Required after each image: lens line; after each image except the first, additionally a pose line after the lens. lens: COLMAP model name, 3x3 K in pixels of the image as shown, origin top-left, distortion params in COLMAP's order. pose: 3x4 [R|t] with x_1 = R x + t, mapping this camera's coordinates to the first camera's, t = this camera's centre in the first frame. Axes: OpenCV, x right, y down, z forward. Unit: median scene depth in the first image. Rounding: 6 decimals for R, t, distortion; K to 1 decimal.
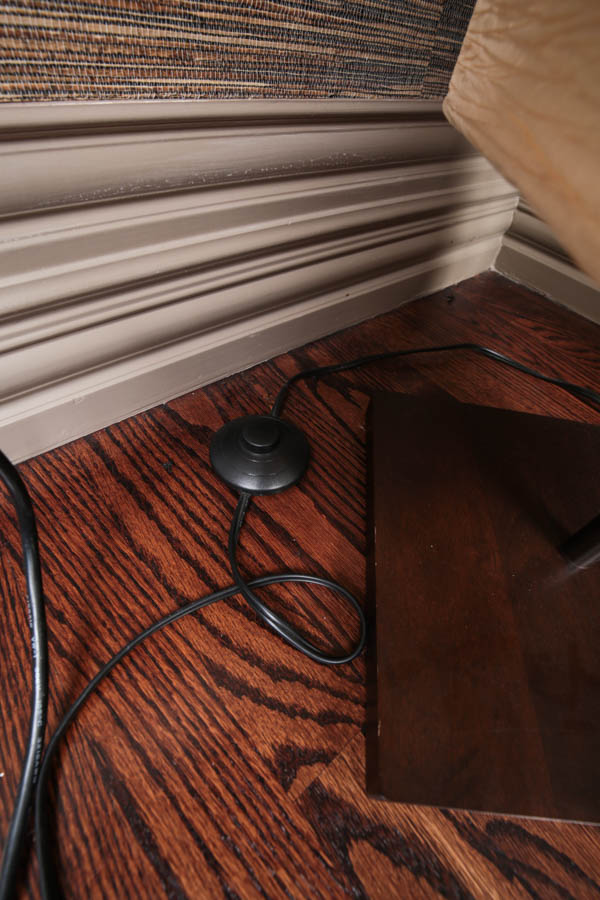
lens RADIAL K [[405.9, 0, 303.1], [0, 405.9, 444.1], [0, 0, 1]] dist [-0.031482, 0.002554]
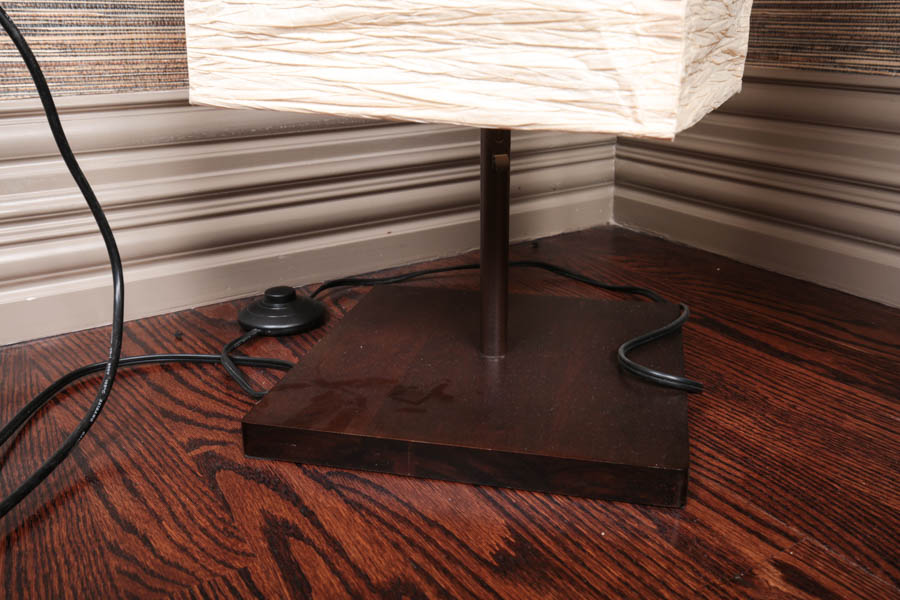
lens RADIAL K [[829.8, 0, 447.5], [0, 829.8, 301.6], [0, 0, 1]] dist [0.018314, 0.004211]
pose [[0.980551, -0.077672, -0.180239, 1.273339], [-0.021178, 0.871120, -0.490613, 1.662256], [0.195117, 0.484888, 0.852533, -1.379453]]
